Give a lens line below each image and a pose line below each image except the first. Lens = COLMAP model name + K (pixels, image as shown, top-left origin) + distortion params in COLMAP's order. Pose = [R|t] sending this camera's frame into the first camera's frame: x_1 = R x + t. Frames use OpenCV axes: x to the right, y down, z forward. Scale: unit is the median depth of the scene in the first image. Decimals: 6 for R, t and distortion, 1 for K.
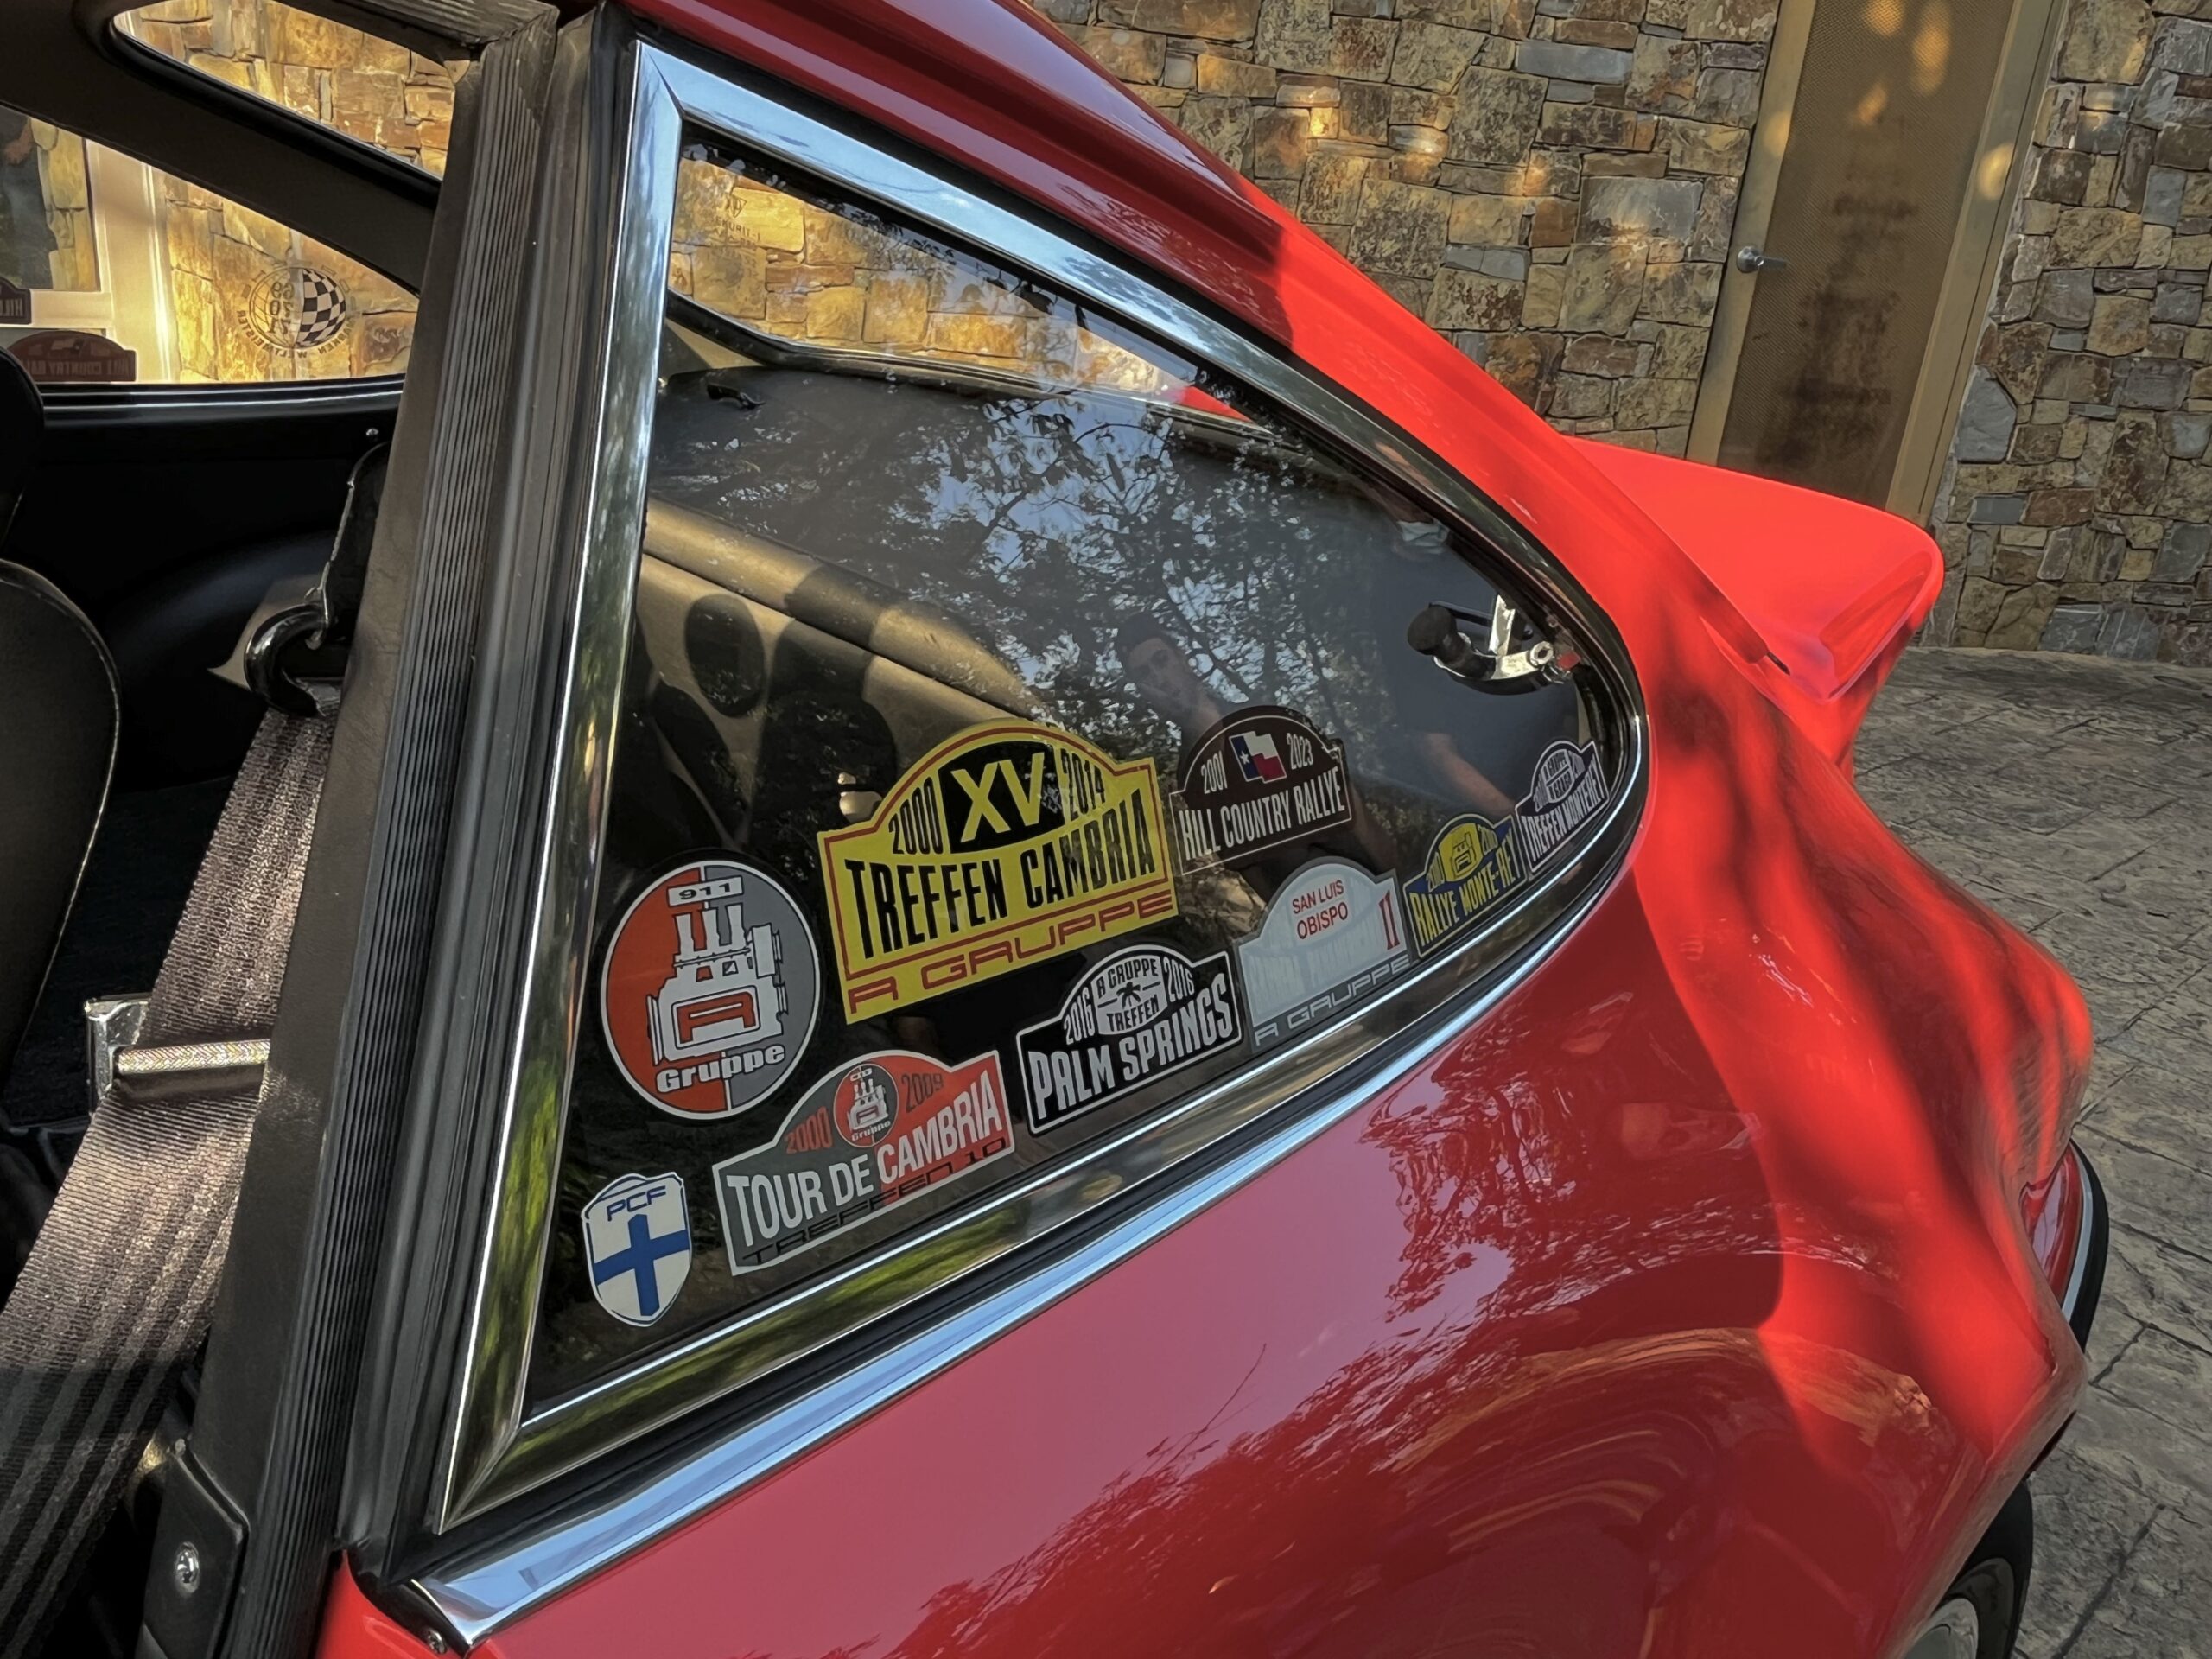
lens RADIAL K [[1690.2, 0, 1091.9], [0, 1690.2, 817.3], [0, 0, 1]] dist [0.004697, -0.005212]
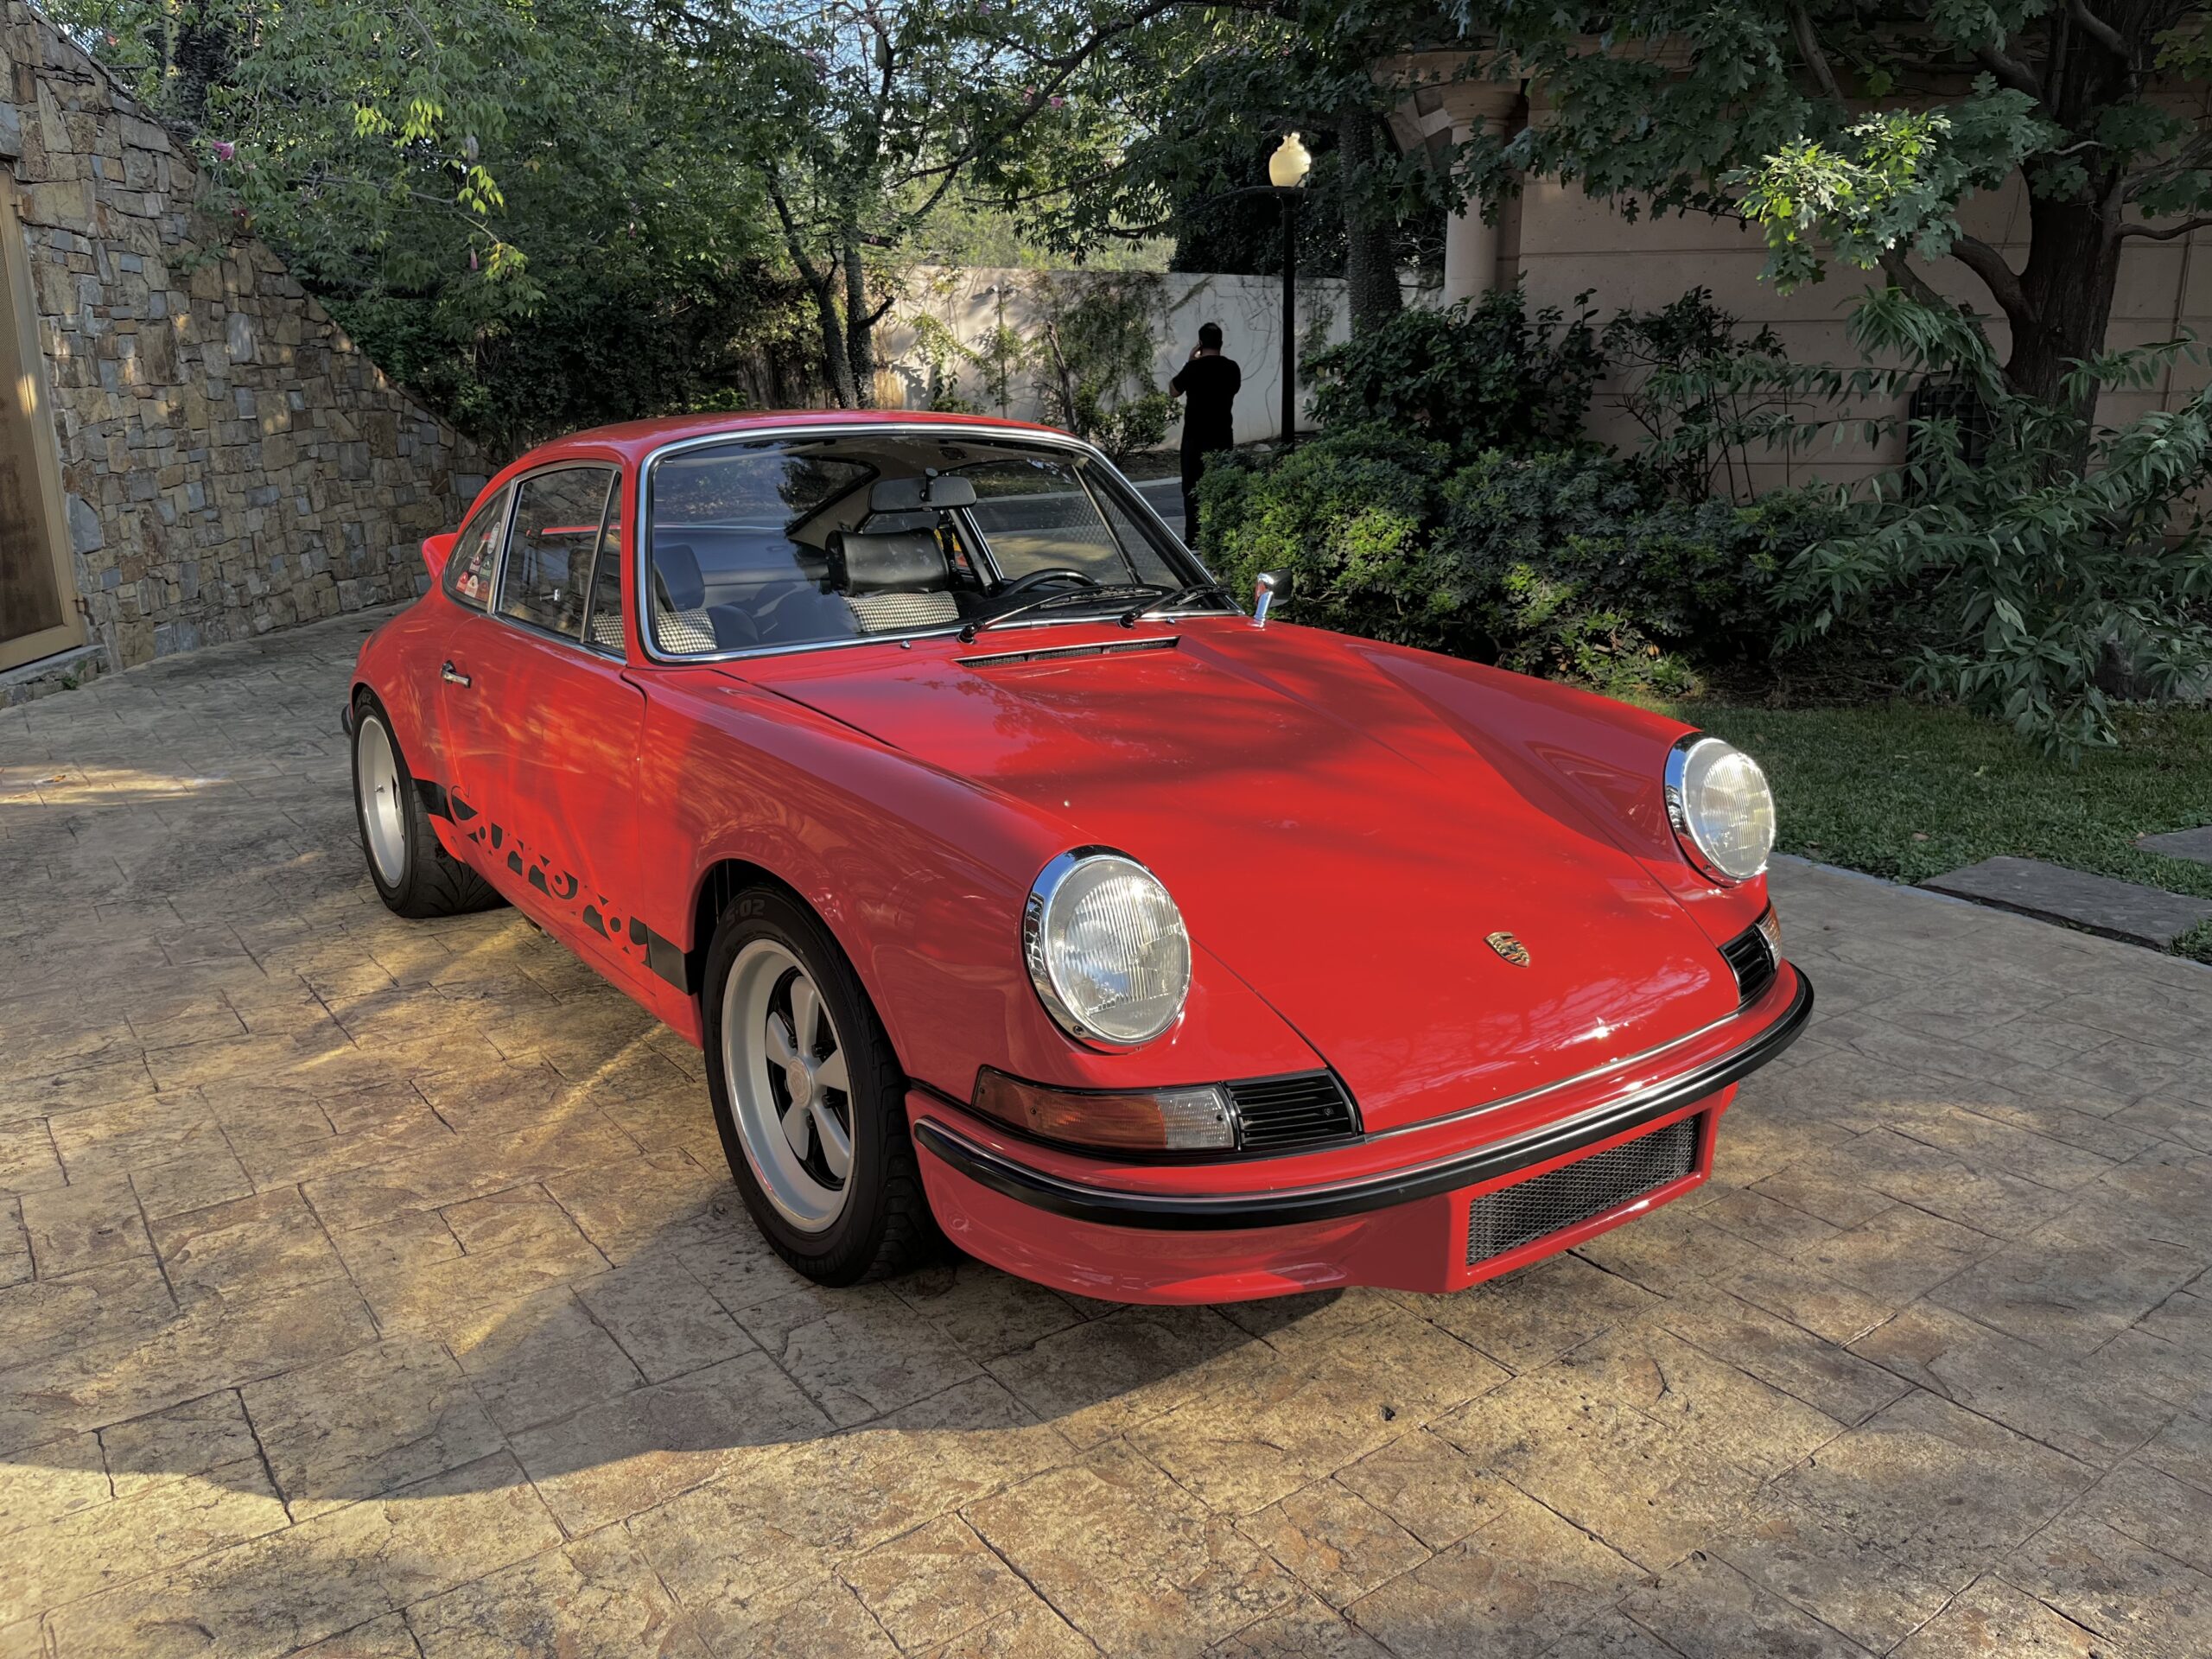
lens RADIAL K [[1692.9, 0, 1108.0], [0, 1692.9, 837.1], [0, 0, 1]] dist [0.060704, -0.084122]
pose [[0.140721, -0.356154, 0.923770, -0.907283], [0.368513, 0.884853, 0.285013, -0.085223], [-0.918910, 0.300315, 0.255765, -0.179050]]
